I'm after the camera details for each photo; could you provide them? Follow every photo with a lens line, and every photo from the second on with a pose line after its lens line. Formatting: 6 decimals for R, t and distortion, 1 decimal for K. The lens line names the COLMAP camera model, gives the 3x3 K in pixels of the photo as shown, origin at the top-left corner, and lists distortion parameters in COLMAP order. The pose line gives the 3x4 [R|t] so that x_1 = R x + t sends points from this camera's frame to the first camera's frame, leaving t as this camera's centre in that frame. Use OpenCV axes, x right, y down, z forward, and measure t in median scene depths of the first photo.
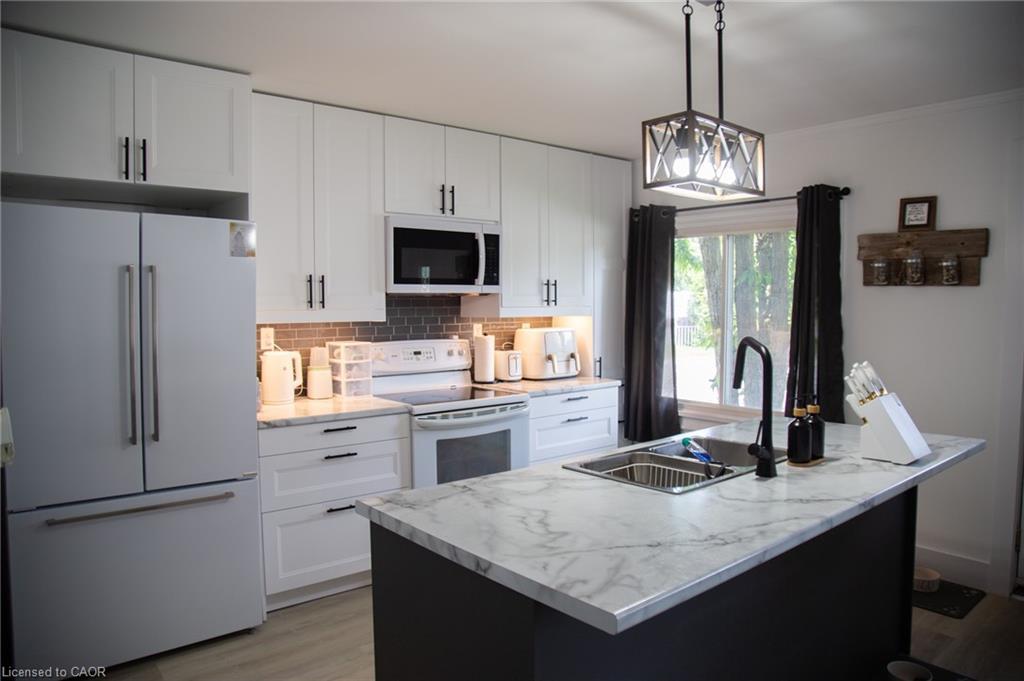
lens RADIAL K [[695.6, 0, 502.3], [0, 695.6, 339.2], [0, 0, 1]] dist [-0.138185, 0.075217]
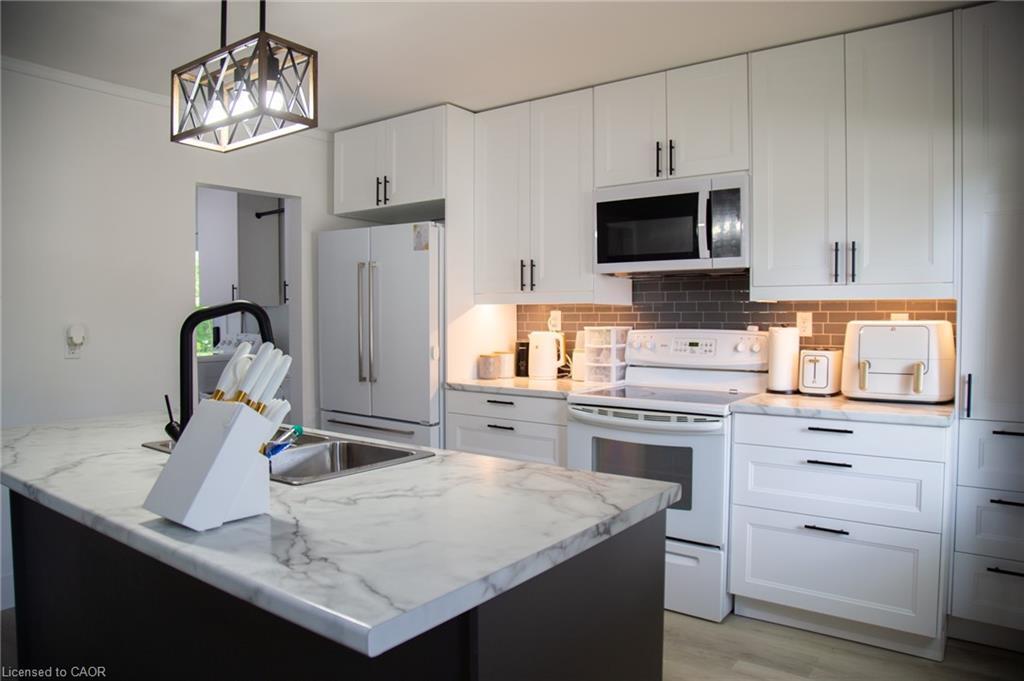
lens RADIAL K [[695.6, 0, 502.3], [0, 695.6, 339.2], [0, 0, 1]] dist [-0.138185, 0.075217]
pose [[0.232276, 0.037843, -0.971913, 0.696014], [-0.048675, 0.998443, 0.027244, 0.002401], [0.971431, 0.040979, 0.233756, 0.637503]]
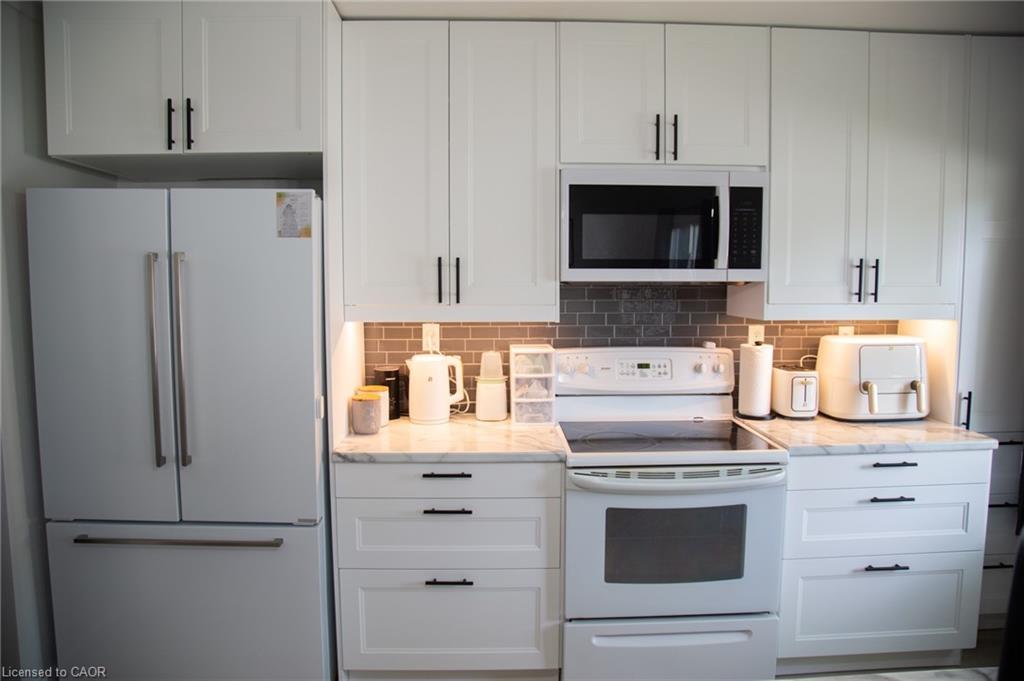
lens RADIAL K [[695.6, 0, 502.3], [0, 695.6, 339.2], [0, 0, 1]] dist [-0.138185, 0.075217]
pose [[0.795202, 0.058920, -0.603475, 0.198849], [-0.033950, 0.998033, 0.052707, -0.042253], [0.605394, -0.021425, 0.795638, 0.401092]]
